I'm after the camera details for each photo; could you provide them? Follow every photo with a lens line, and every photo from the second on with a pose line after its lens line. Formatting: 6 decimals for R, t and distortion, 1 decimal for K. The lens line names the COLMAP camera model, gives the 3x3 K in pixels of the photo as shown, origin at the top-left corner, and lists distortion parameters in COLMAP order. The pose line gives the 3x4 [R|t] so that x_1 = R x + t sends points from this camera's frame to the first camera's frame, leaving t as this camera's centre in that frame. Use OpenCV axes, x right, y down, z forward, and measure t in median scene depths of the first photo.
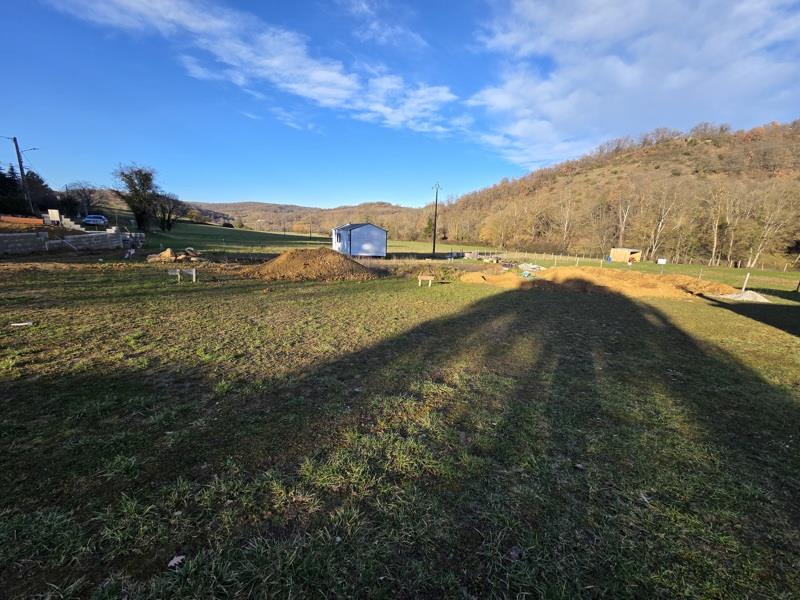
lens RADIAL K [[325.8, 0, 400.0], [0, 325.8, 300.0], [0, 0, 1]] dist [-0.012721, 0.000065]
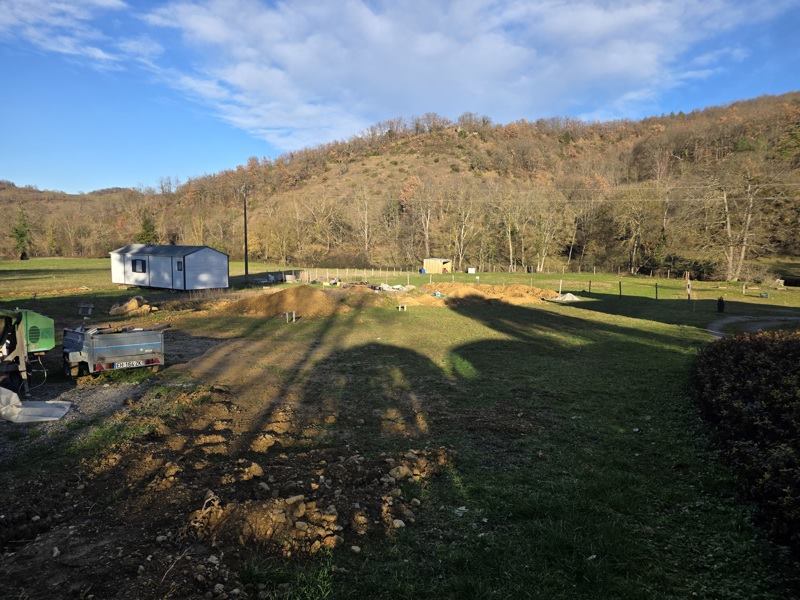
lens RADIAL K [[532.7, 0, 412.7], [0, 532.7, 300.2], [0, 0, 1]] dist [-0.003180, -0.004891]
pose [[0.808097, -0.089887, 0.582150, -0.095671], [0.136000, 0.990058, -0.035916, 0.000672], [-0.573134, 0.108196, 0.812287, -0.066036]]
